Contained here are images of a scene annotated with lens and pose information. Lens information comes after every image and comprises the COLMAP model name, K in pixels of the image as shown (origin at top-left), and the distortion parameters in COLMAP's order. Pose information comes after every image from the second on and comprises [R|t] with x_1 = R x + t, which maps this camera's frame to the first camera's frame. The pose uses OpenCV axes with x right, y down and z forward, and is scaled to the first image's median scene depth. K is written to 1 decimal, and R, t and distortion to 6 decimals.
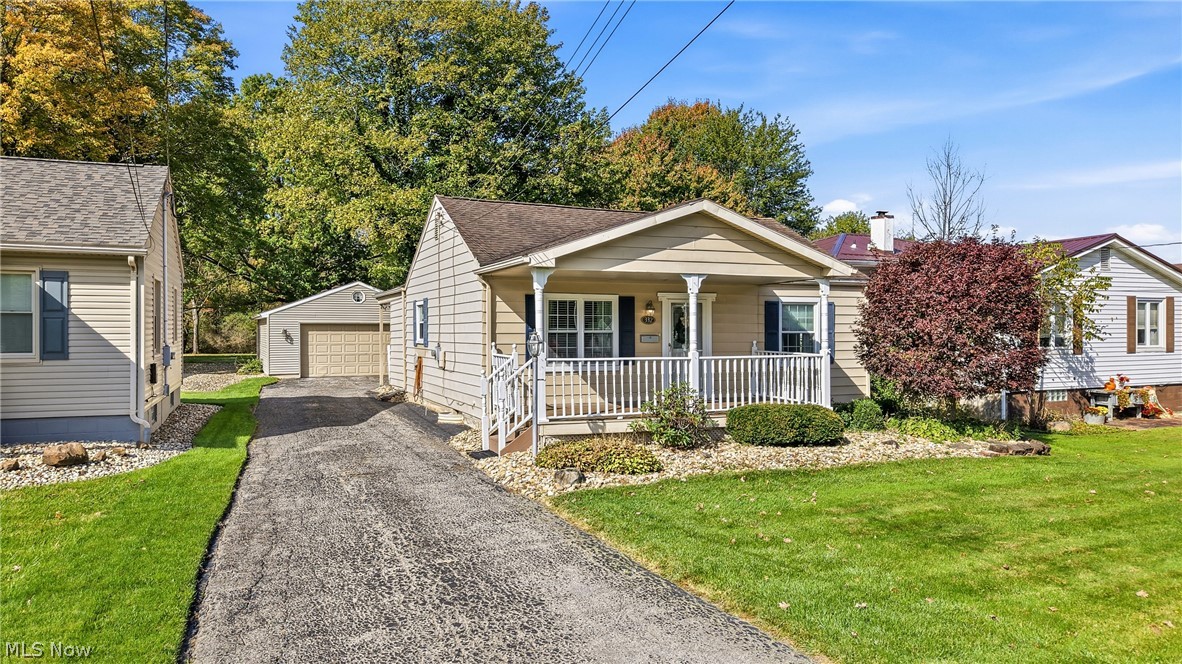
lens RADIAL K [[793.7, 0, 591.0], [0, 793.7, 332.0], [0, 0, 1]] dist [0.037036, -0.026725]
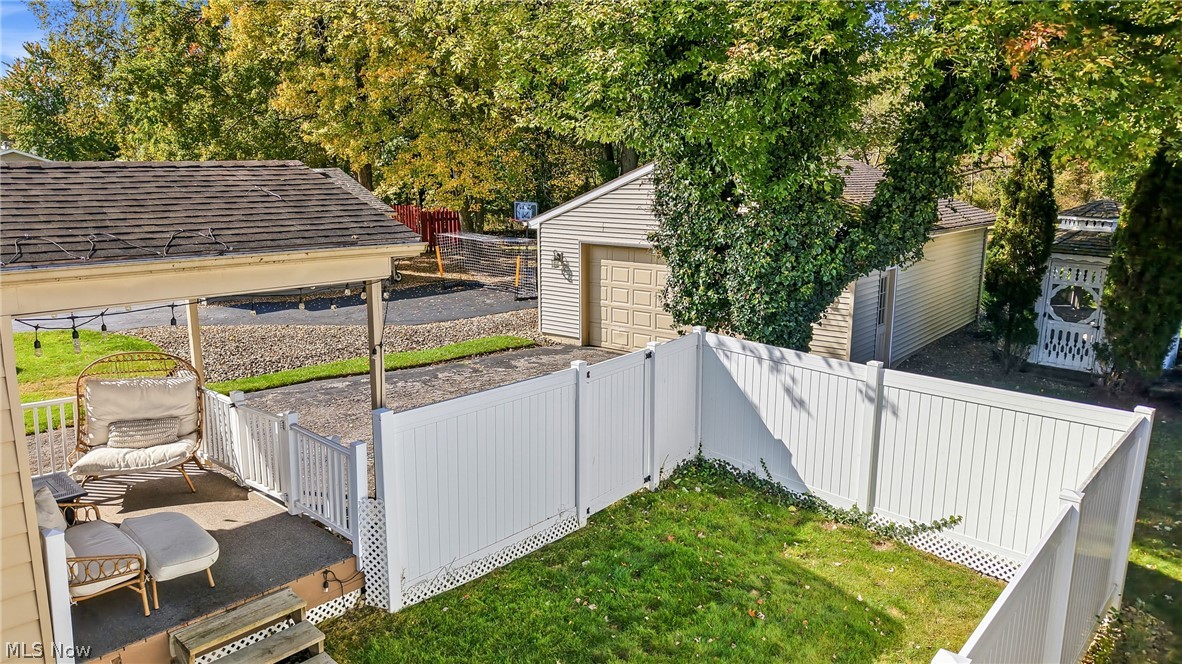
lens RADIAL K [[788.3, 0, 591.0], [0, 788.3, 332.0], [0, 0, 1]] dist [0.025191, -0.027968]
pose [[0.413416, 0.177392, -0.893095, 0.093138], [-0.002069, 0.981019, 0.193898, -0.051532], [0.910540, -0.078313, 0.405936, 0.789925]]
